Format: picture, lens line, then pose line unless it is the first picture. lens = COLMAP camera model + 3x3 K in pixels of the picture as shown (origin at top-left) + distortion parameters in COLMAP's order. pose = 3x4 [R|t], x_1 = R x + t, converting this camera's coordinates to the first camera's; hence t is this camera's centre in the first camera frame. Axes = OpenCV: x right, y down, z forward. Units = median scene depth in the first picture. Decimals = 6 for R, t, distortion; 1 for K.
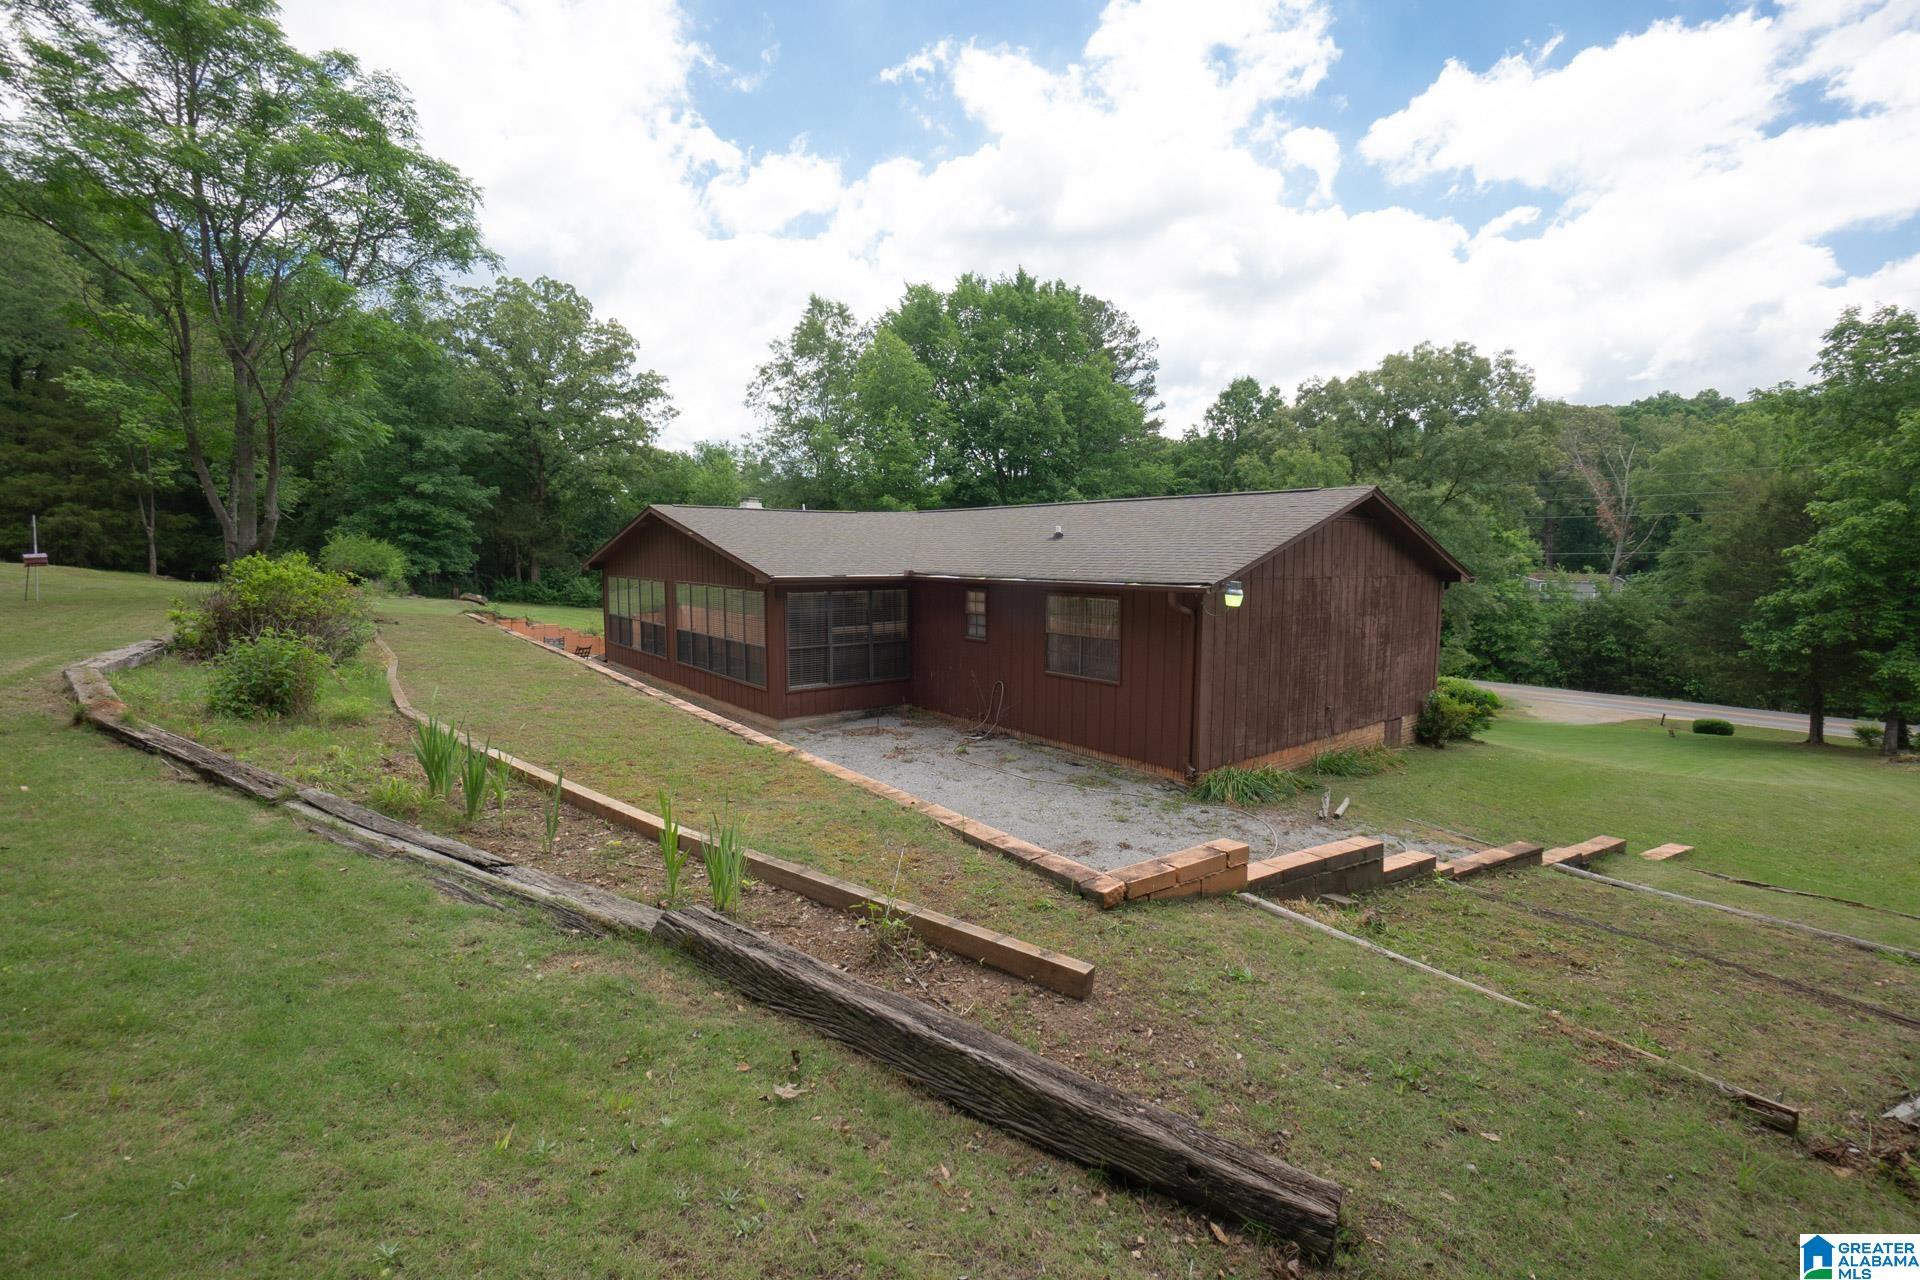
lens RADIAL K [[810.1, 0, 959.5], [0, 810.1, 605.9], [0, 0, 1]] dist [-0.034361, 0.000050]
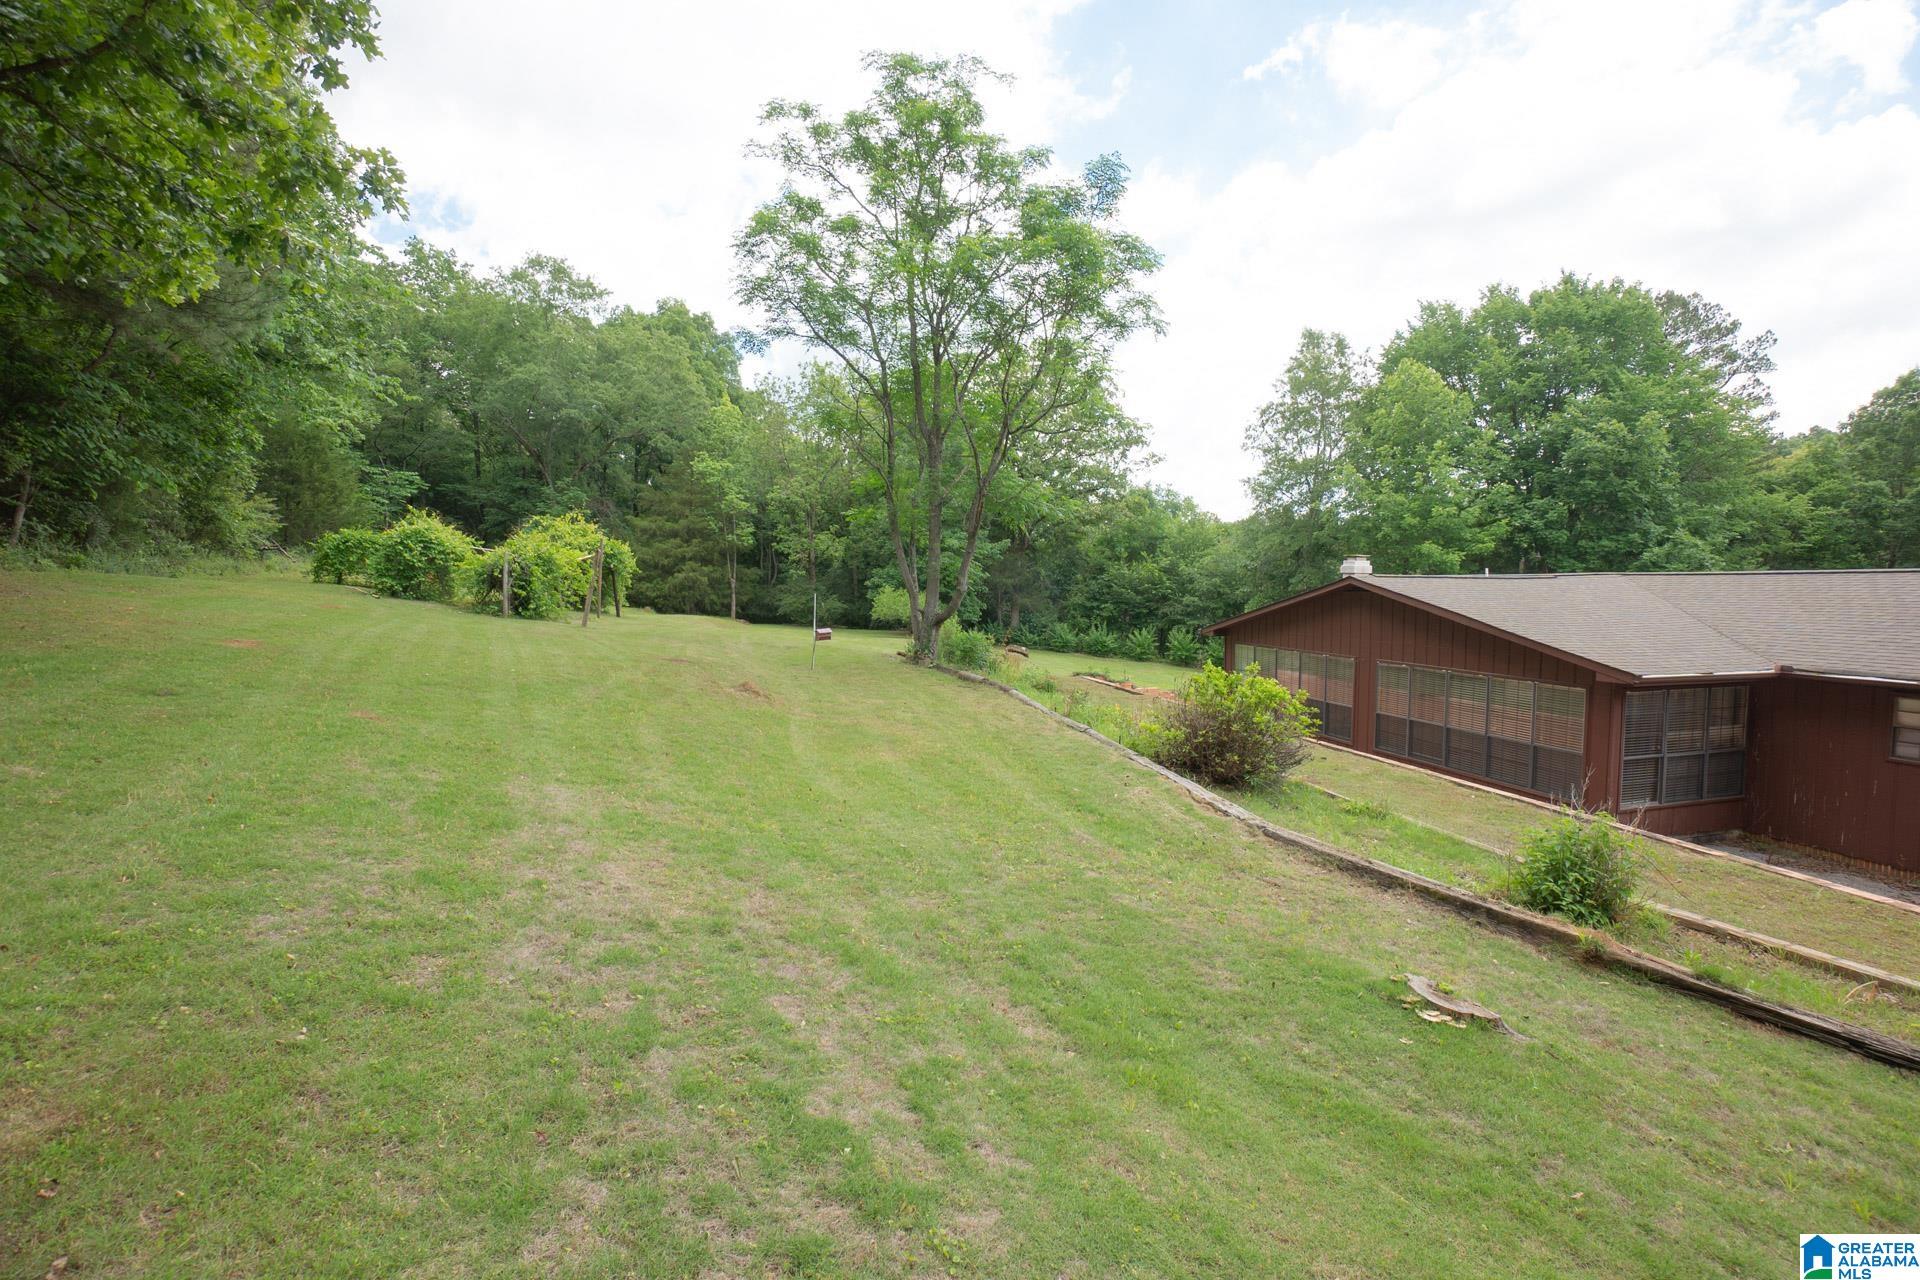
lens RADIAL K [[833.6, 0, 958.3], [0, 833.6, 590.0], [0, 0, 1]] dist [-0.001688, 0.000035]
pose [[0.926891, -0.000239, -0.375332, -0.195403], [-0.018649, 0.998735, -0.046689, -0.025913], [0.374868, 0.050275, 0.925714, -0.047460]]
